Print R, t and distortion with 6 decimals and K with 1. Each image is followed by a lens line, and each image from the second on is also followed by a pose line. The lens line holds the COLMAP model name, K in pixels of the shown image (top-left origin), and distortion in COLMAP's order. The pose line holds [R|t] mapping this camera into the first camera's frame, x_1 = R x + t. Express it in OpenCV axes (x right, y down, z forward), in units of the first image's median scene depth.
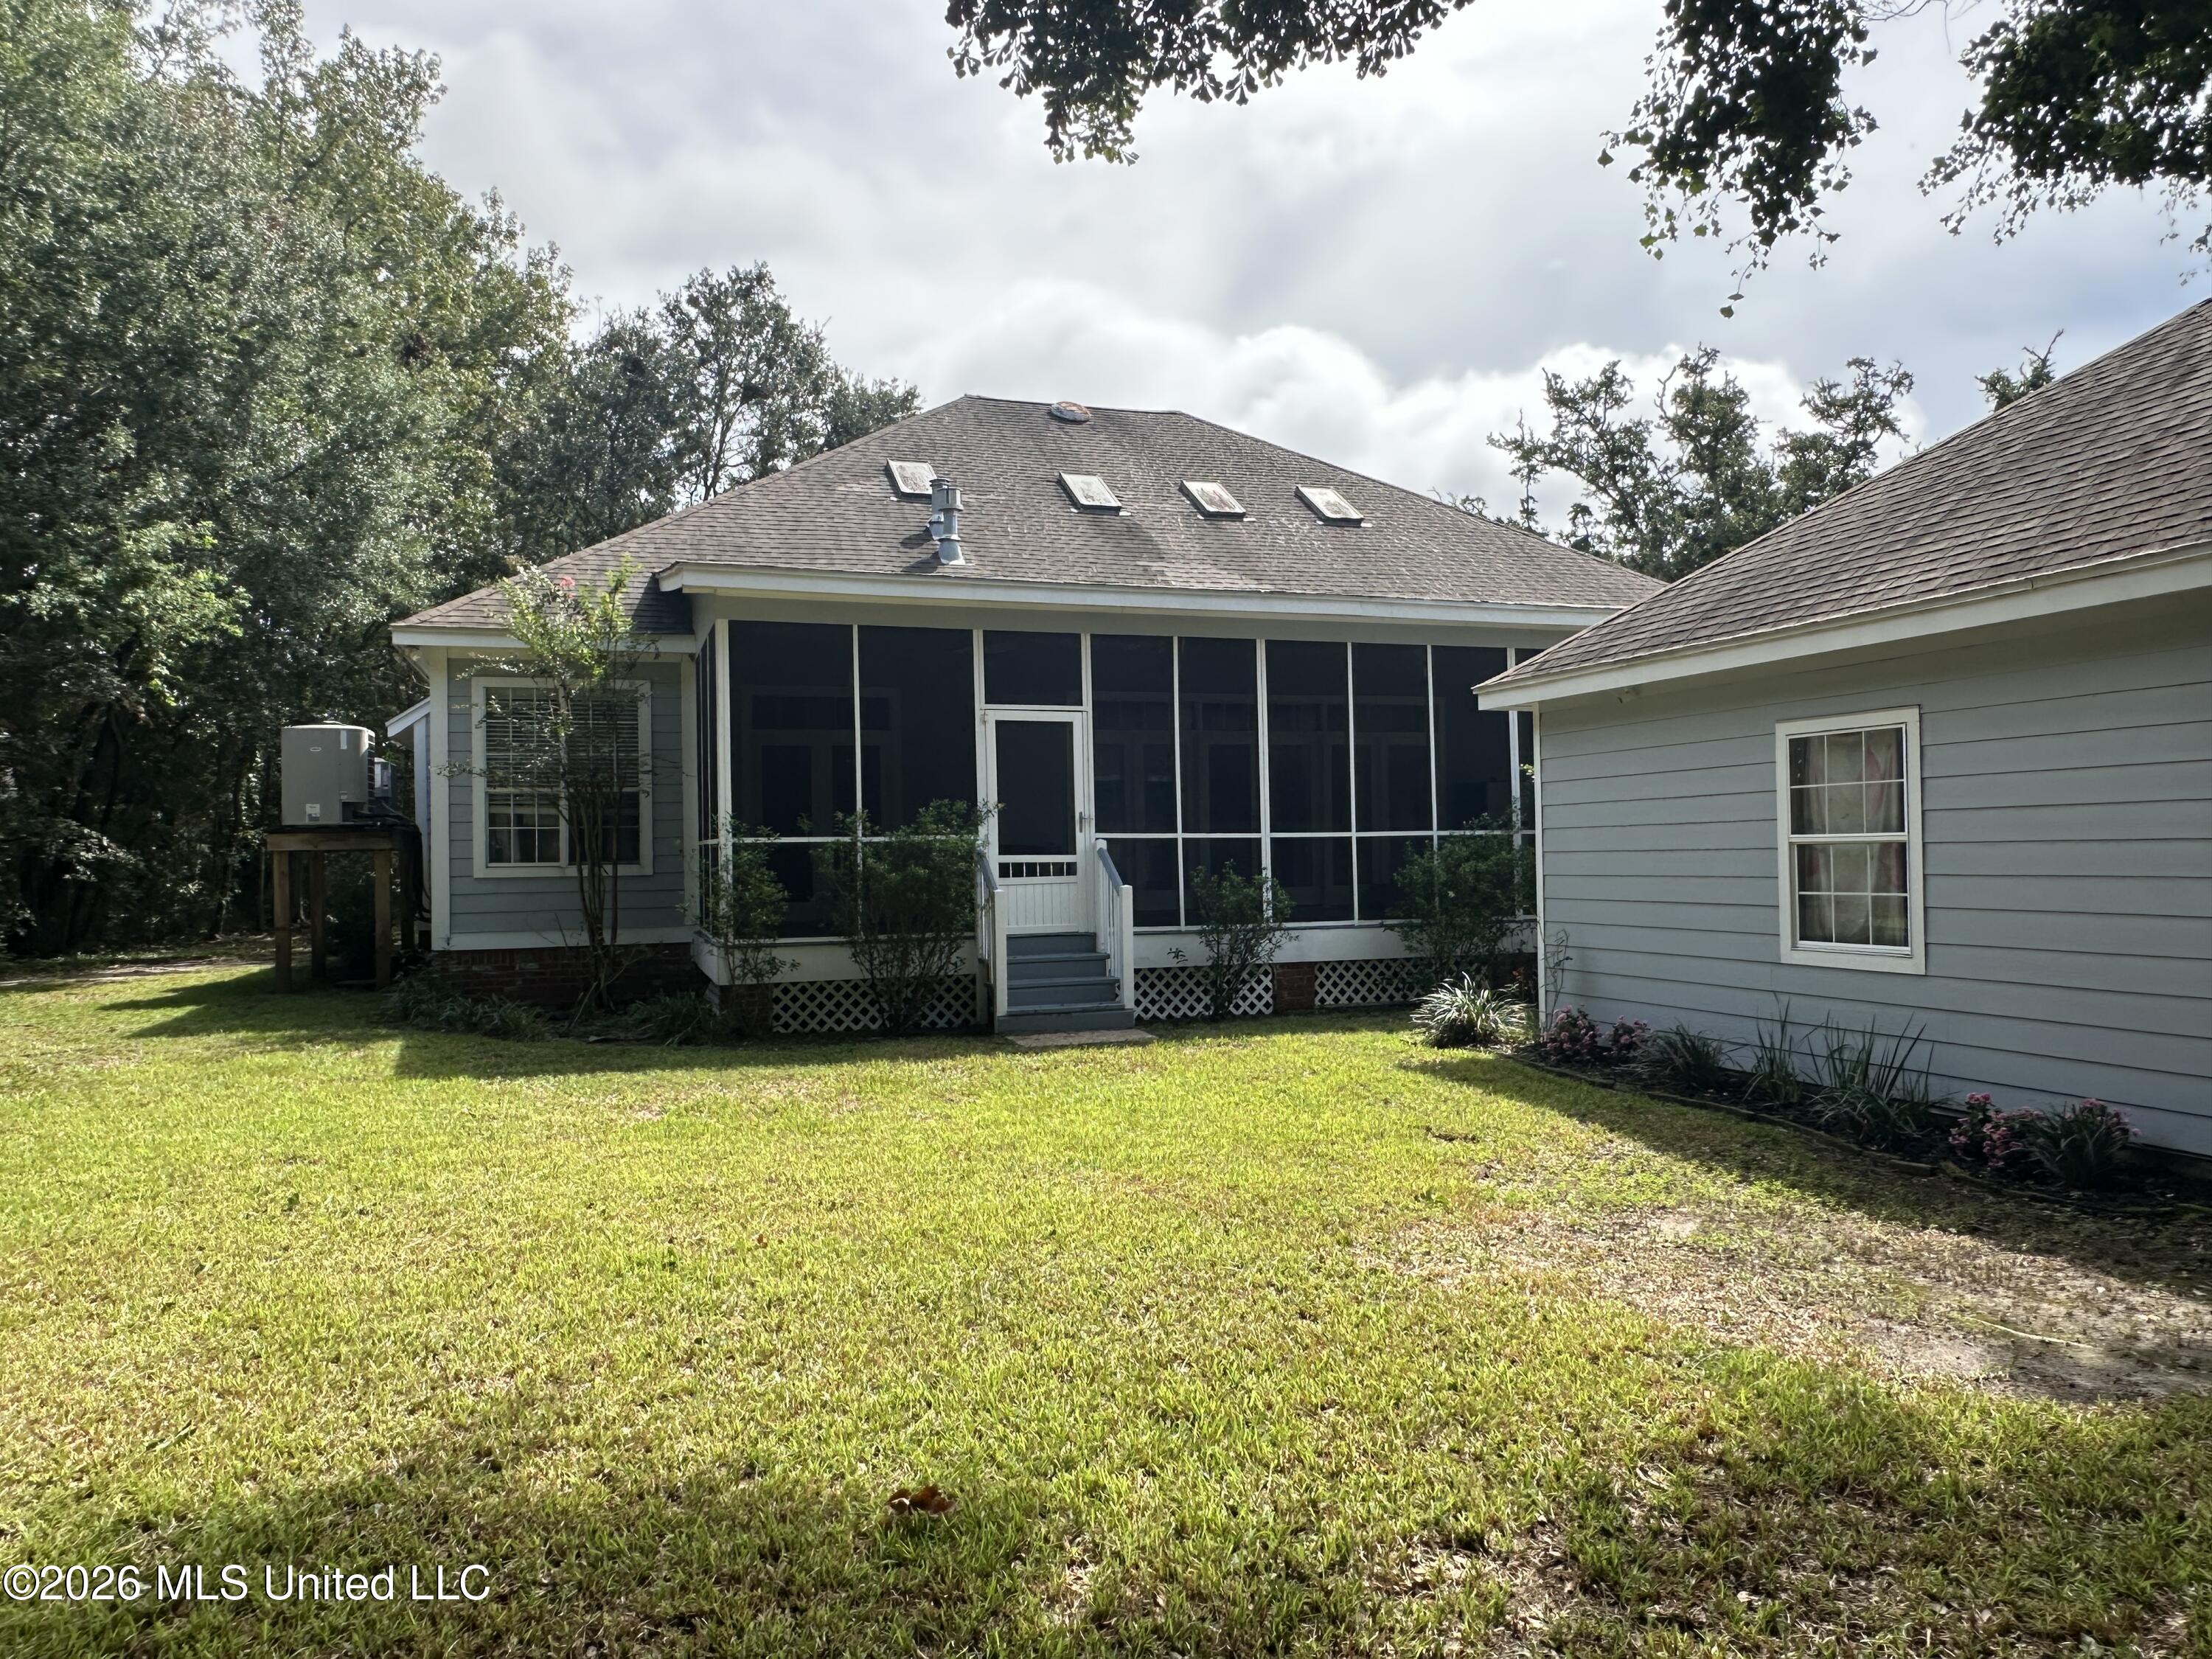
lens RADIAL K [[1500.2, 0, 1103.8], [0, 1500.2, 838.4], [0, 0, 1]] dist [-0.010631, 0.001501]
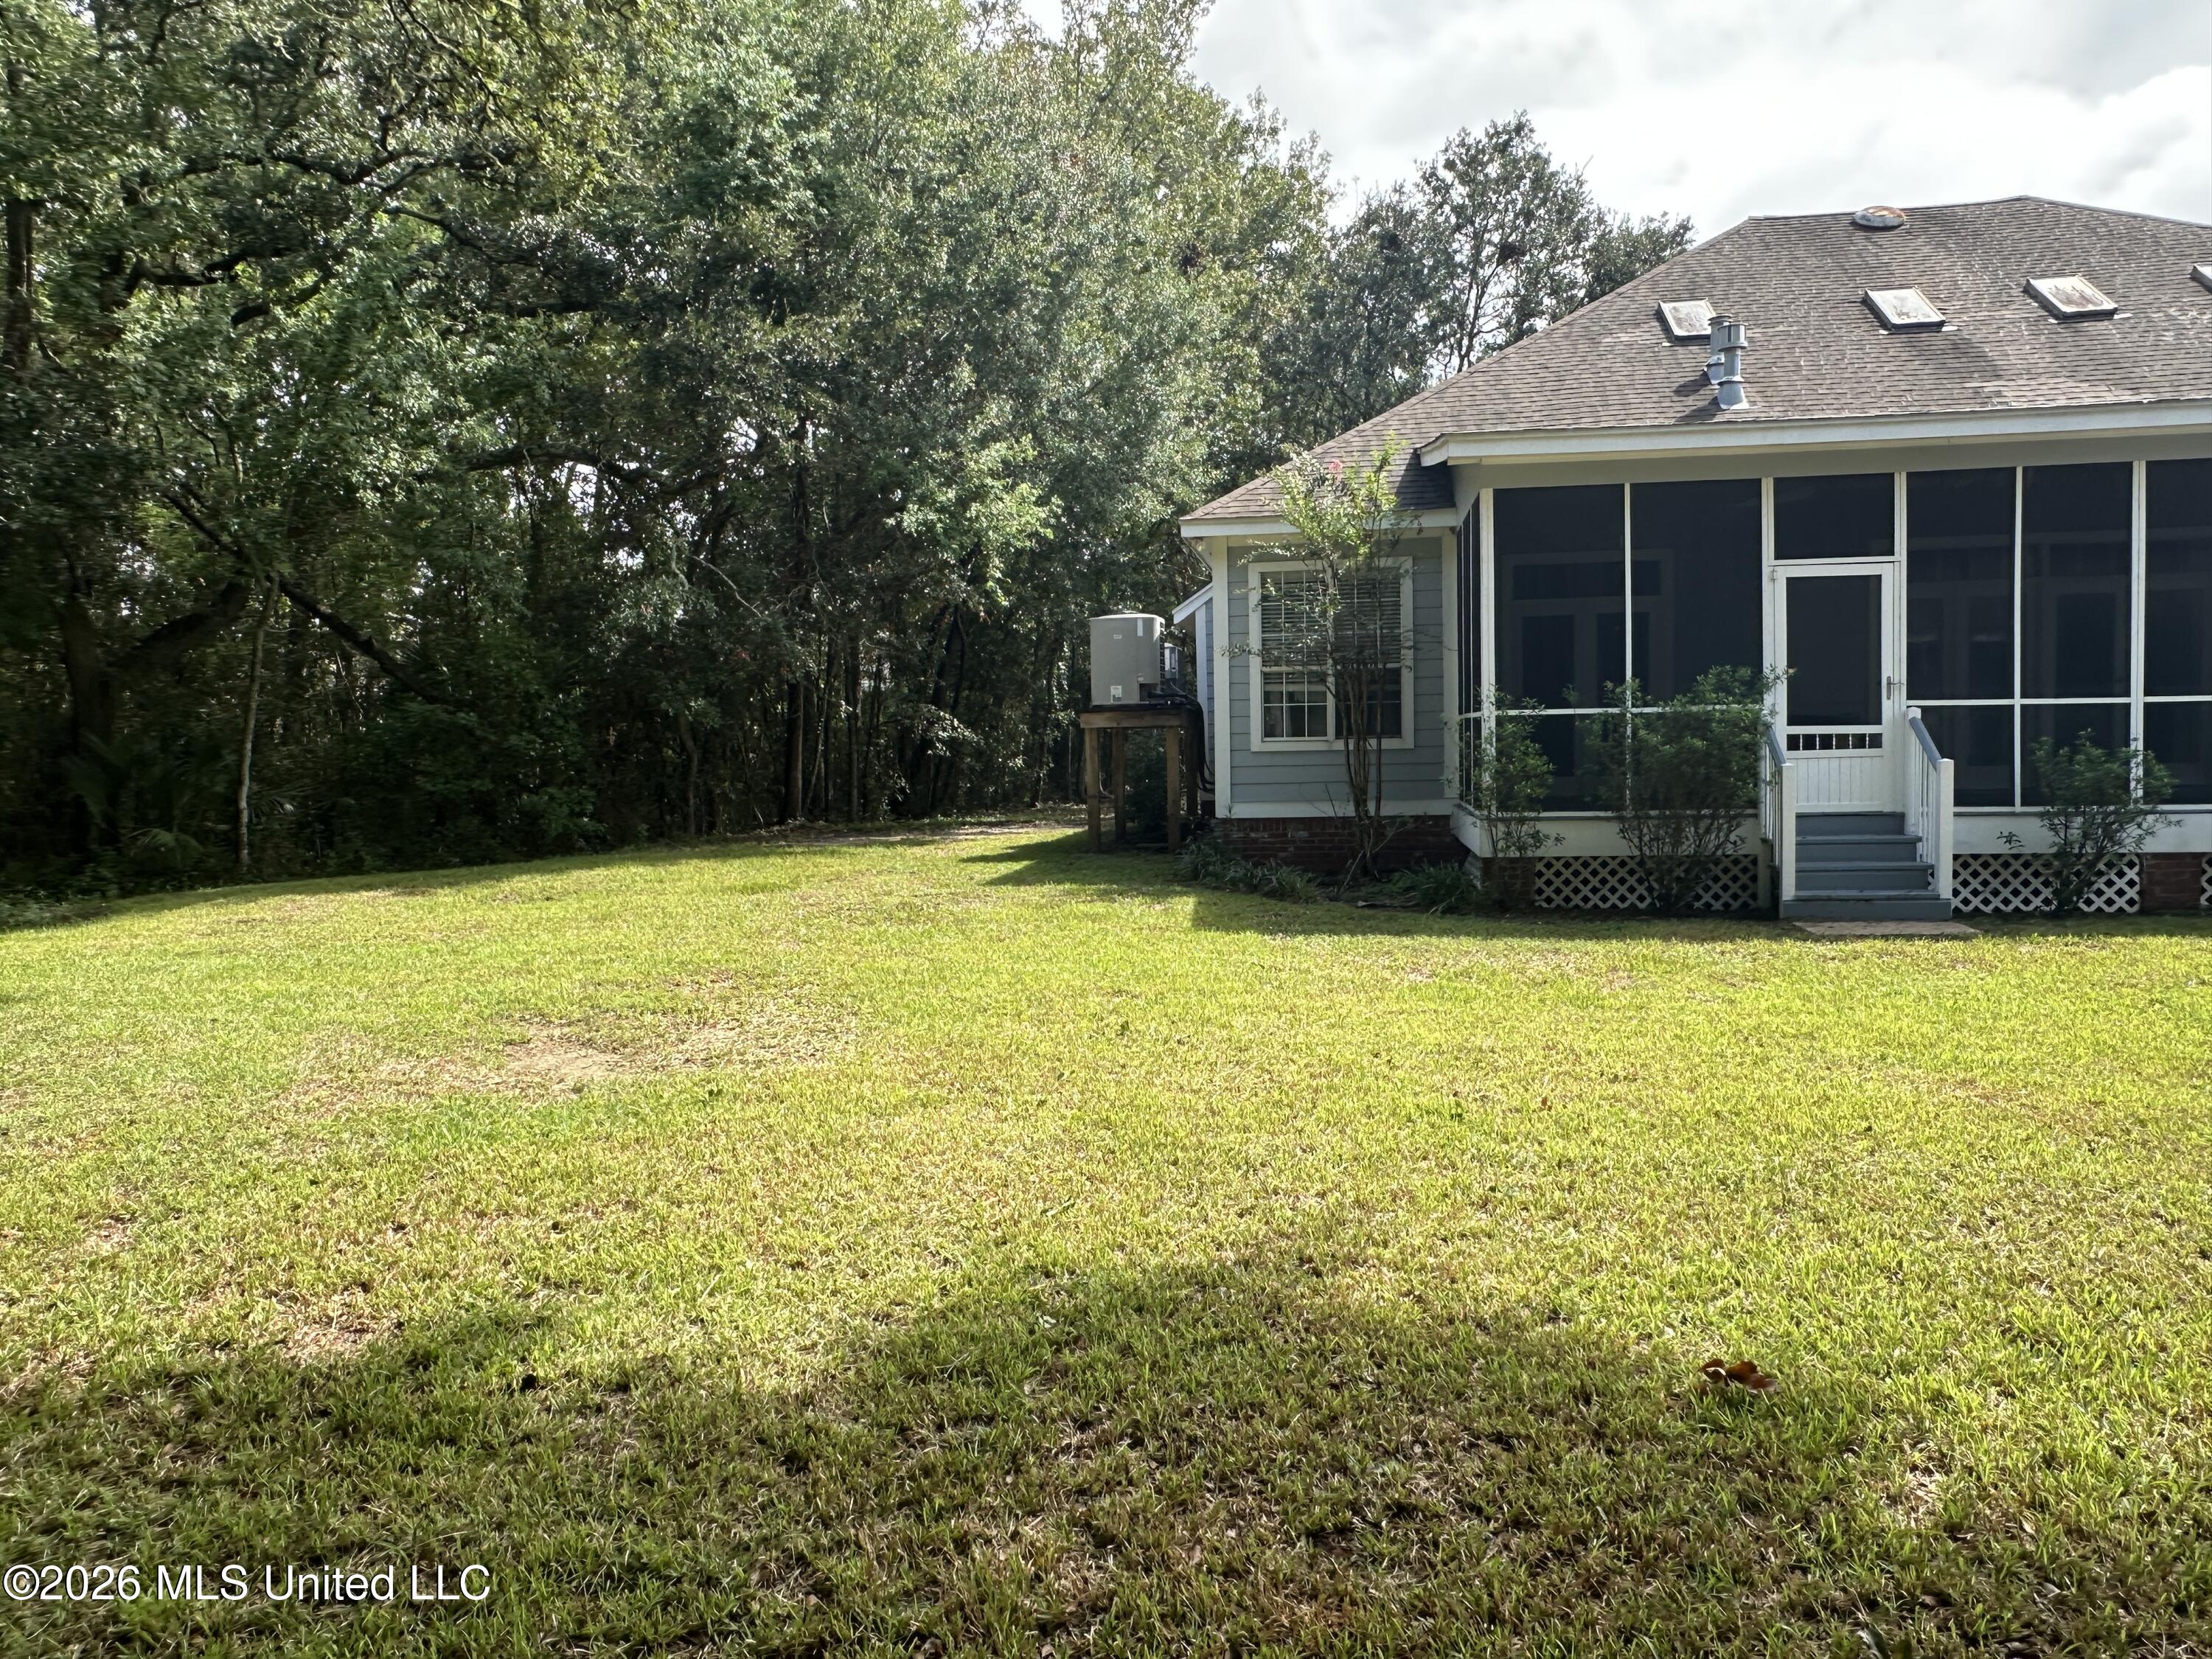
lens RADIAL K [[1503.2, 0, 1106.0], [0, 1503.2, 829.5], [0, 0, 1]] dist [-0.009541, 0.000544]
pose [[0.883754, 0.024059, -0.467332, -0.007915], [0.011484, 0.997262, 0.073057, 0.002592], [0.467810, -0.069931, 0.881058, -0.005942]]
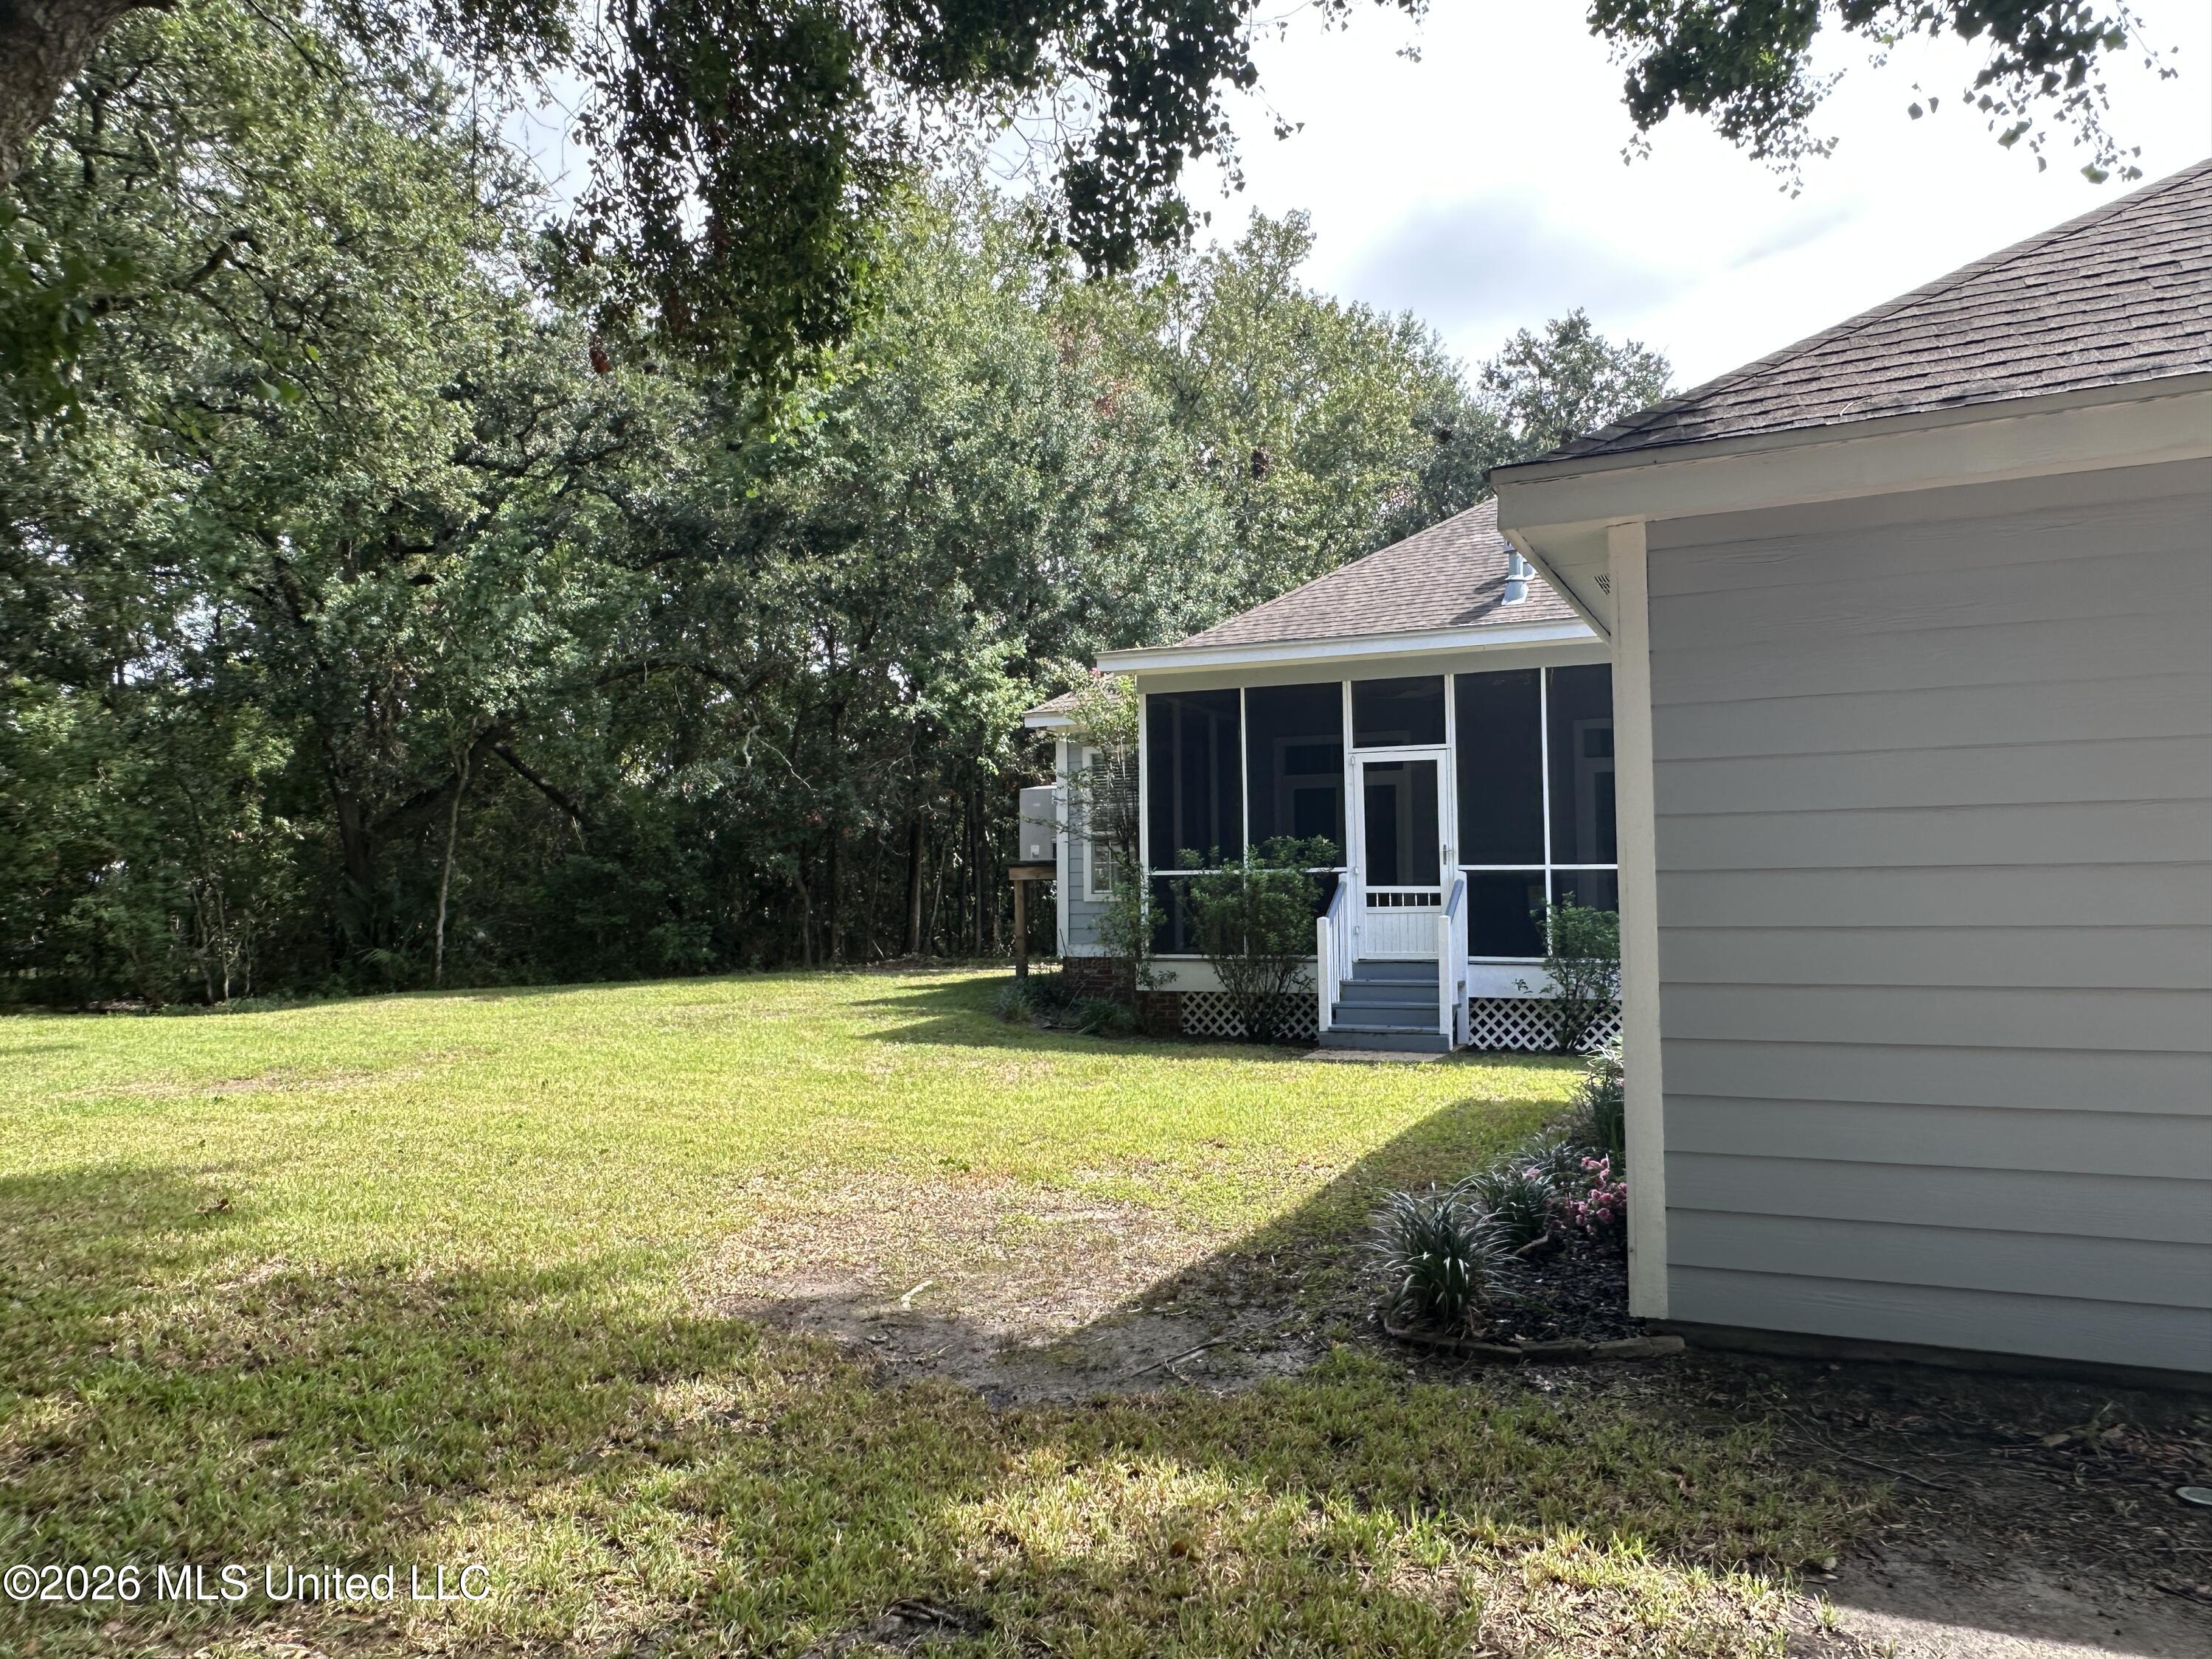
lens RADIAL K [[1451.1, 0, 1106.0], [0, 1451.1, 829.5], [0, 0, 1]] dist [0.008762, 0.001313]
pose [[0.733035, -0.021165, -0.679862, 0.509877], [0.007726, 0.999710, -0.022792, -0.007313], [0.680147, 0.011455, 0.732986, 0.097533]]
